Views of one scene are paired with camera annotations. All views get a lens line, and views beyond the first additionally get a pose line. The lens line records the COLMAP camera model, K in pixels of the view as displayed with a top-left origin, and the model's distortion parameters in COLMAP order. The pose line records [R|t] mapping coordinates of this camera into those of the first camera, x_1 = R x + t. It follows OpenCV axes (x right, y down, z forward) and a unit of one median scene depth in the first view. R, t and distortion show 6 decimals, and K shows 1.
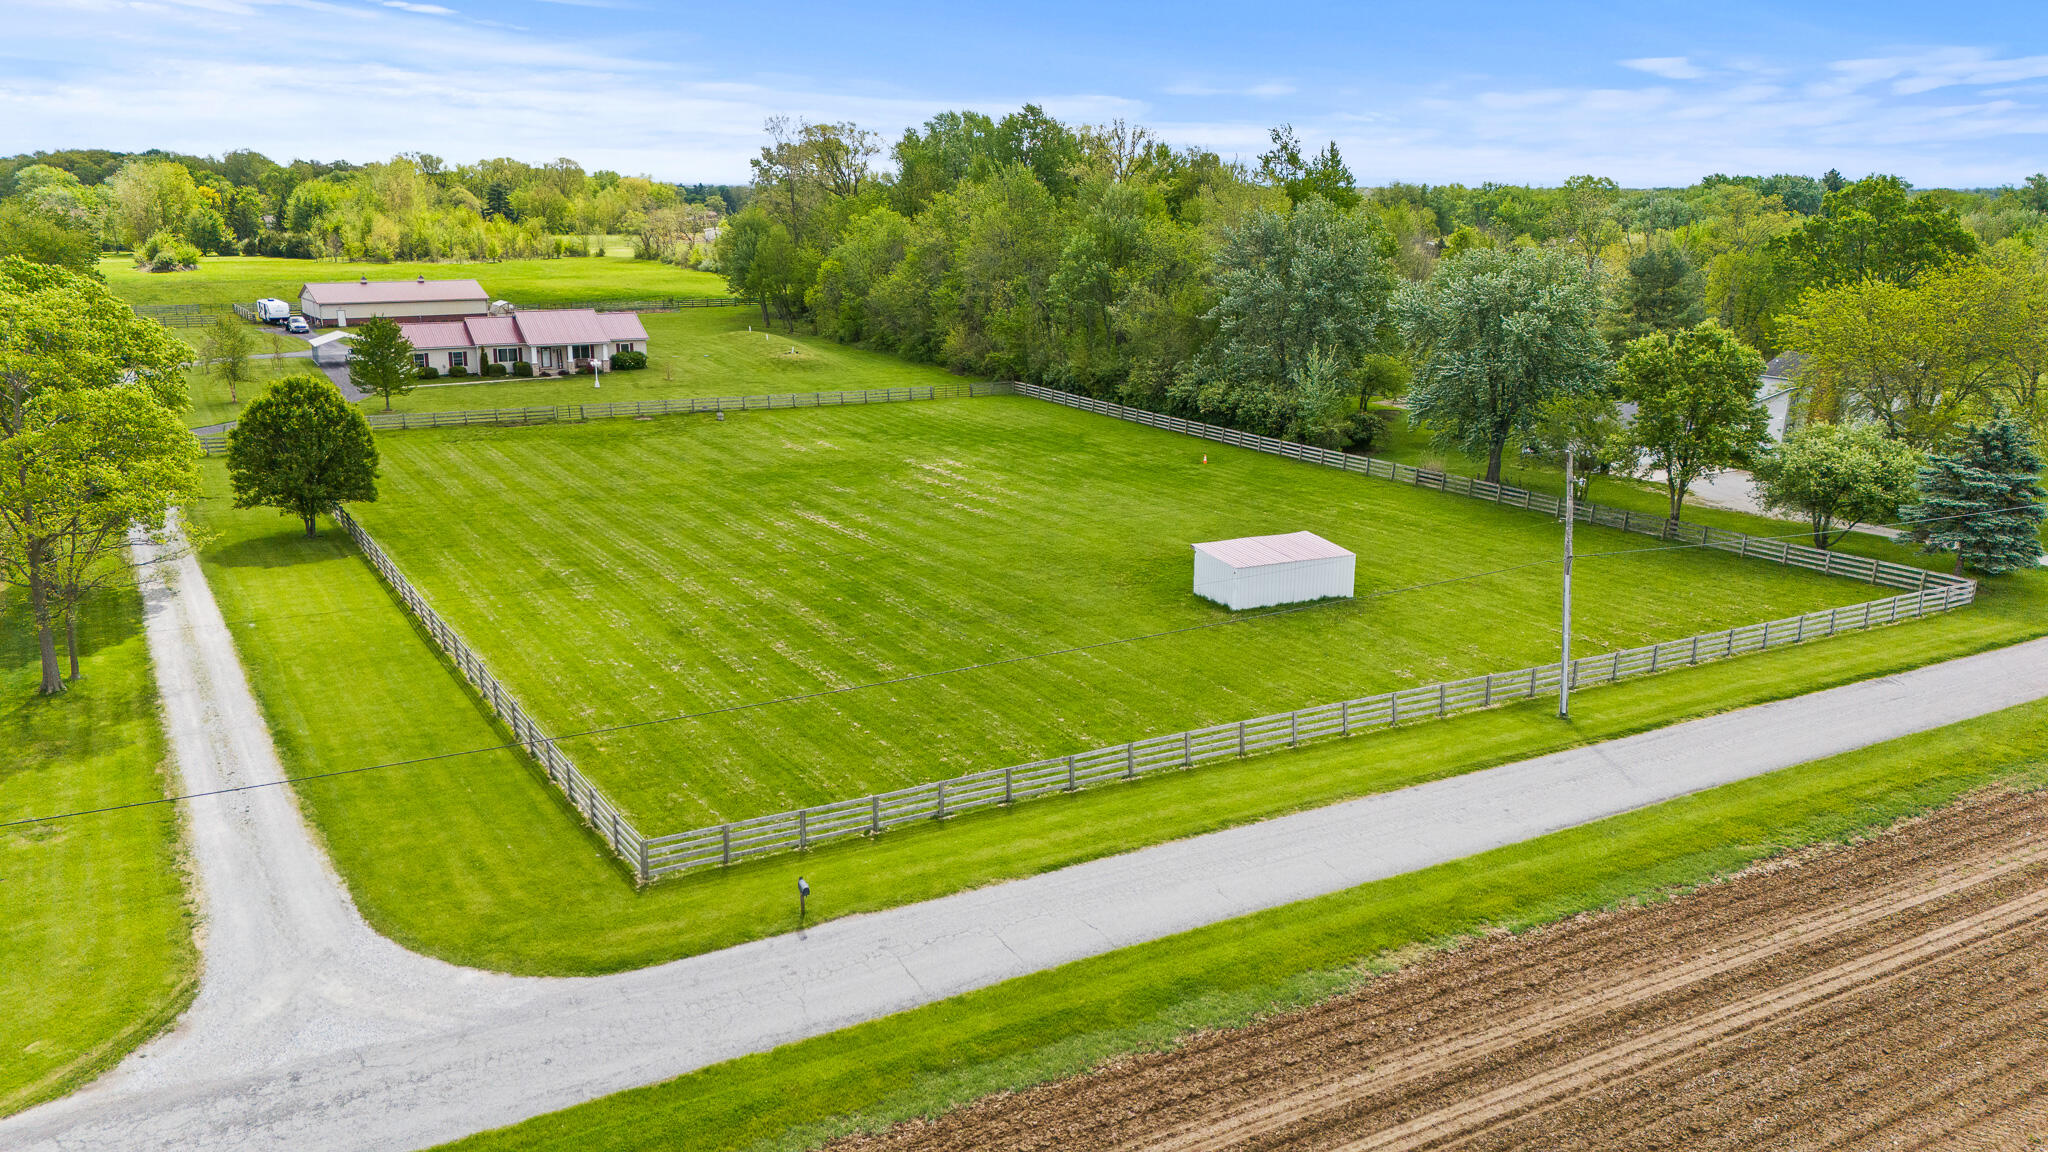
lens RADIAL K [[1494.6, 0, 1024.0], [0, 1494.6, 576.0], [0, 0, 1]] dist [0.097834, -0.100050]
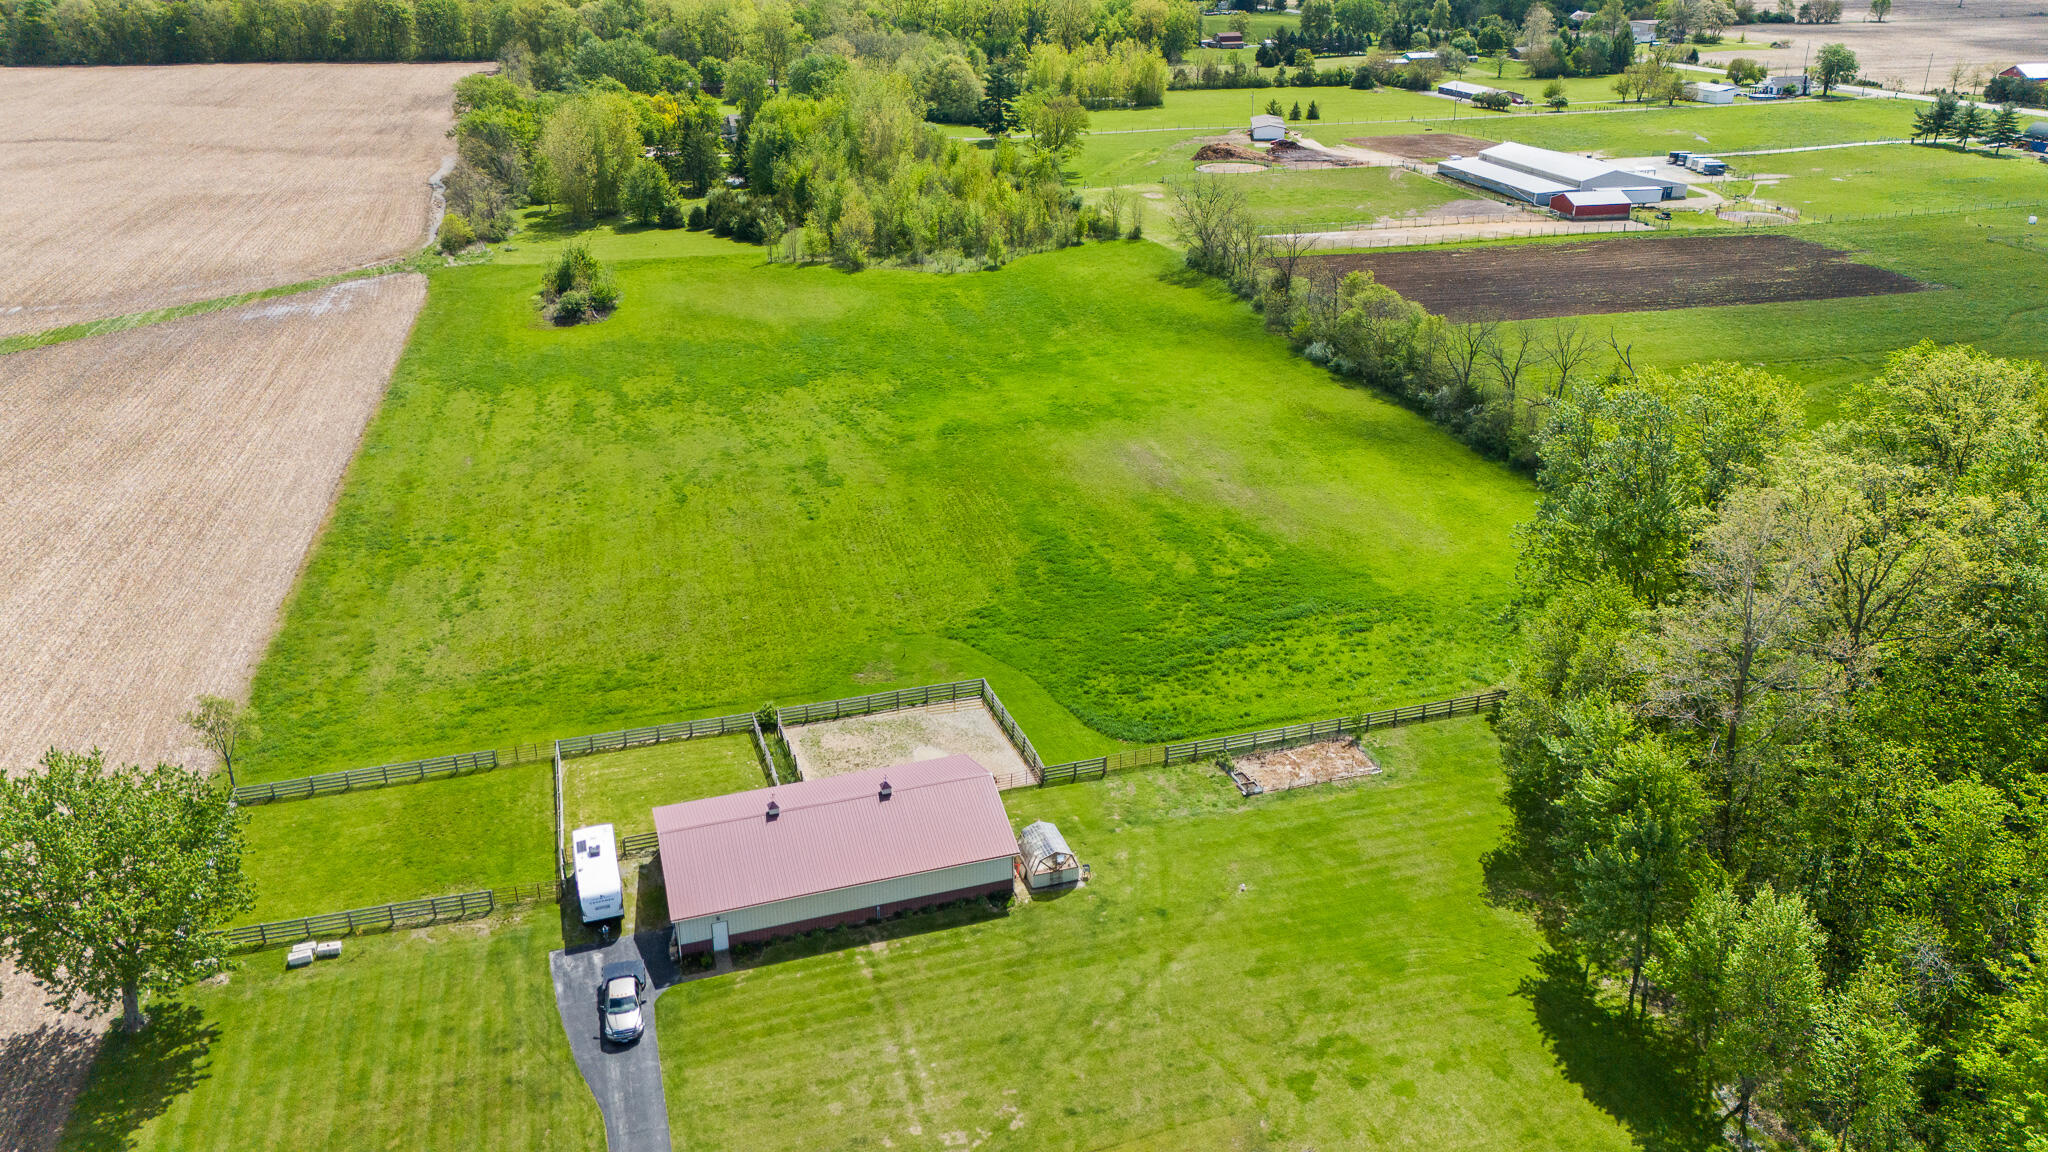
lens RADIAL K [[1494.6, 0, 1024.0], [0, 1494.6, 576.0], [0, 0, 1]] dist [0.097834, -0.100050]
pose [[0.955208, 0.112087, -0.273886, -0.392034], [-0.065035, 0.982379, 0.175220, -0.580143], [0.288700, -0.149559, 0.945666, 0.967640]]
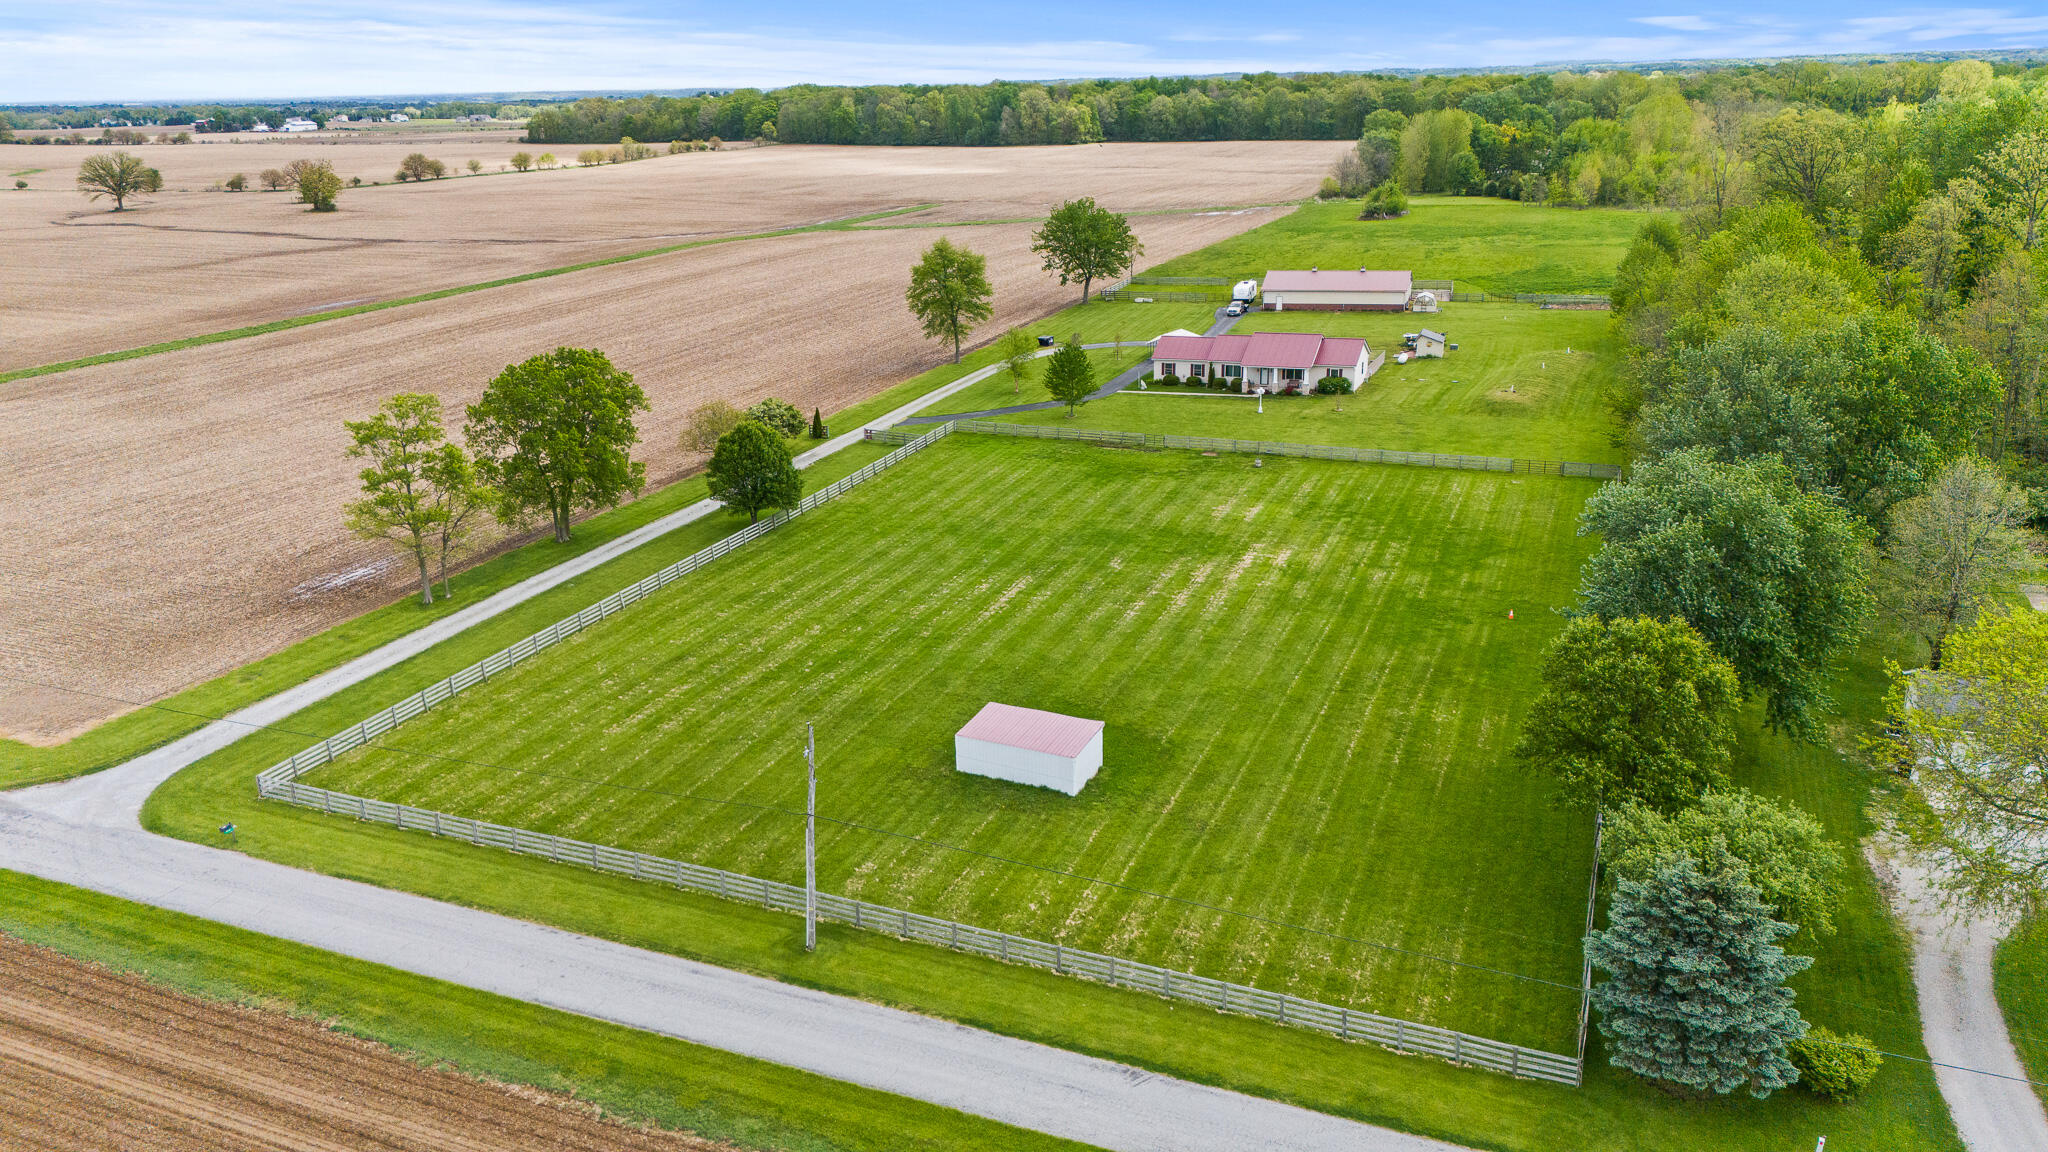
lens RADIAL K [[1500.1, 0, 1024.0], [0, 1500.1, 576.0], [0, 0, 1]] dist [0.091348, -0.098142]
pose [[0.606421, 0.228011, -0.761751, 0.586548], [-0.170718, 0.972998, 0.155336, -0.178332], [0.776601, 0.035846, 0.628972, 0.191120]]
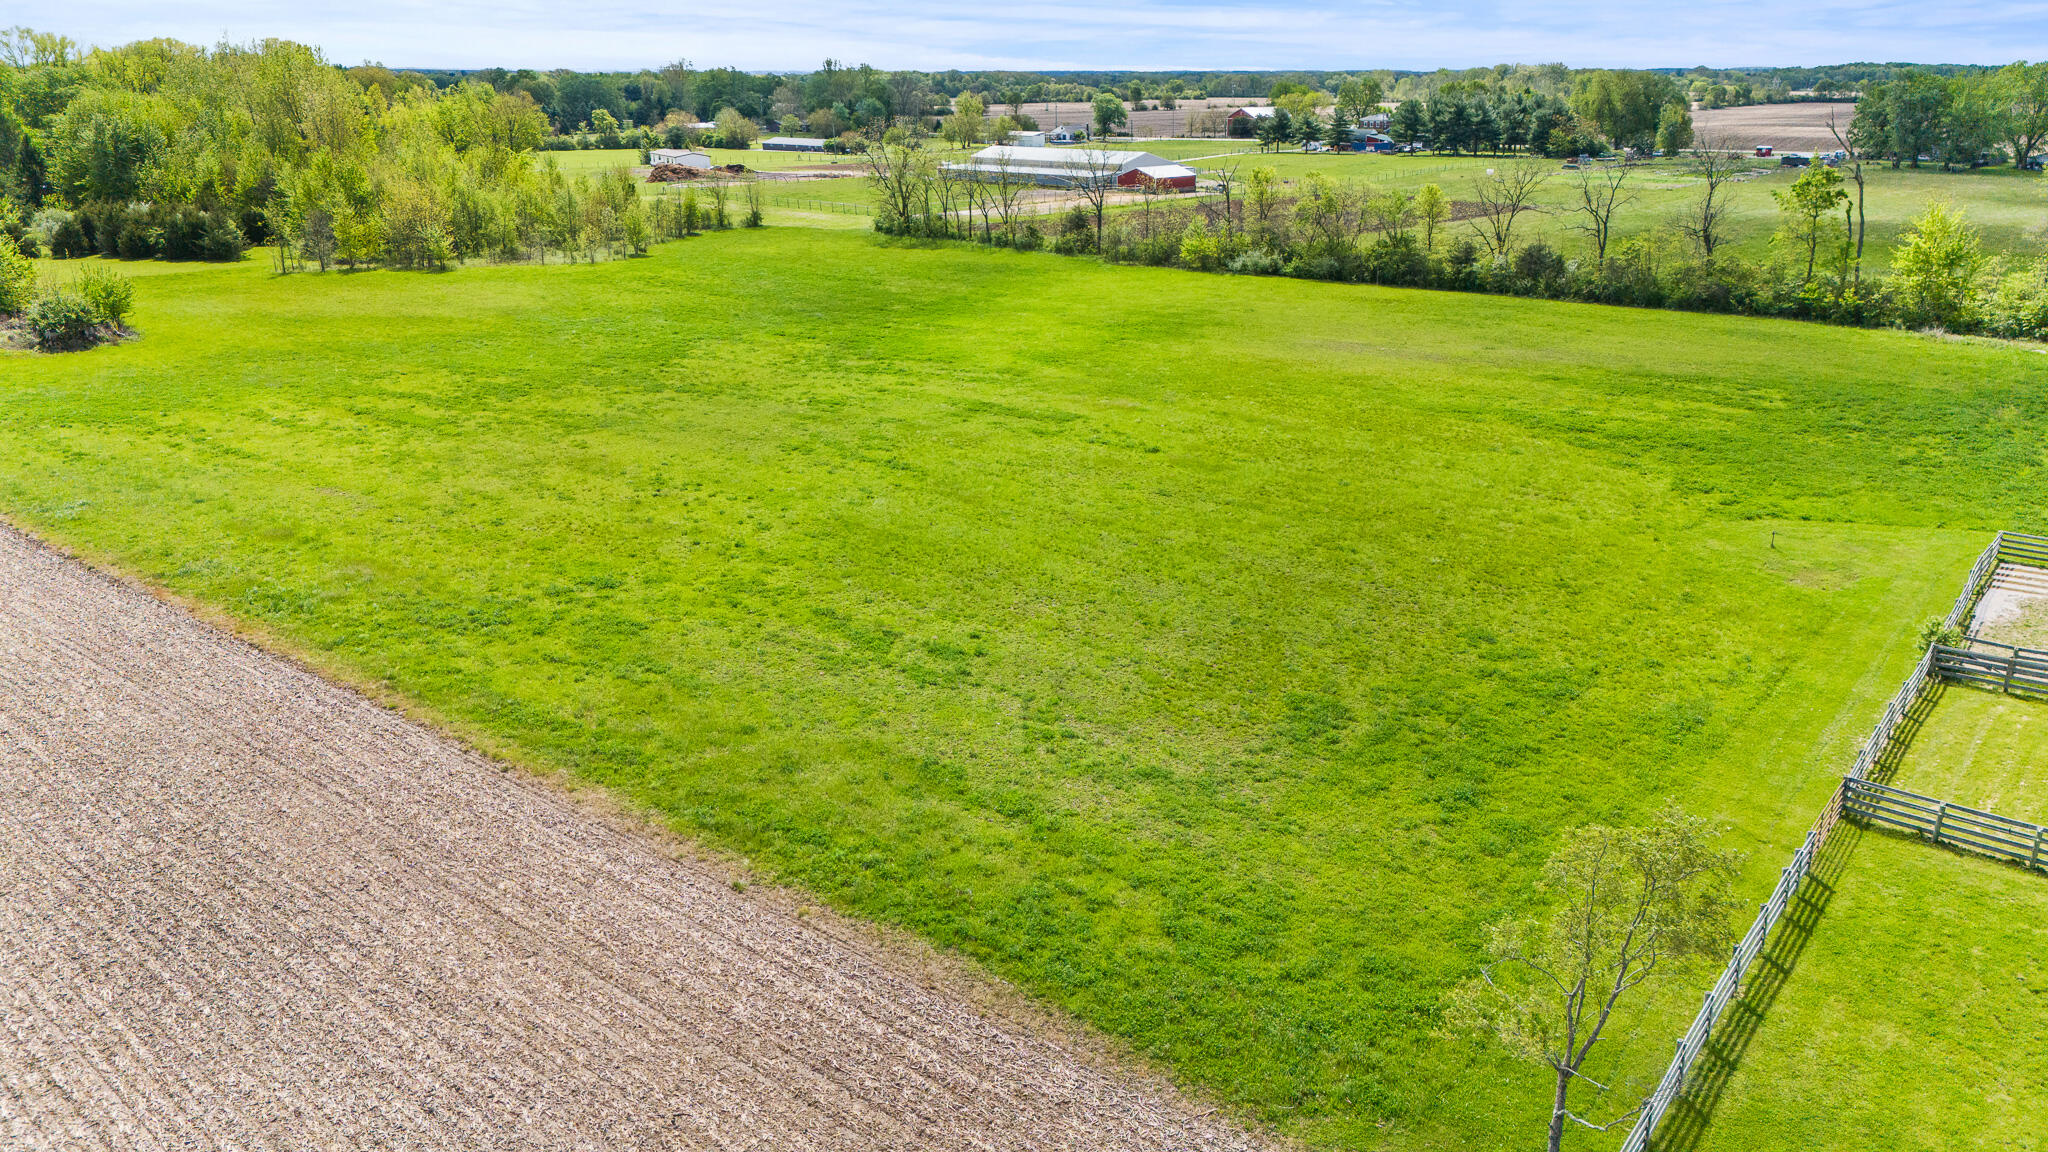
lens RADIAL K [[1500.1, 0, 1024.0], [0, 1500.1, 576.0], [0, 0, 1]] dist [0.091348, -0.098142]
pose [[0.952024, -0.101682, 0.288638, -1.184766], [0.081609, 0.993386, 0.080777, -0.399598], [-0.294943, -0.053346, 0.954025, 1.439052]]
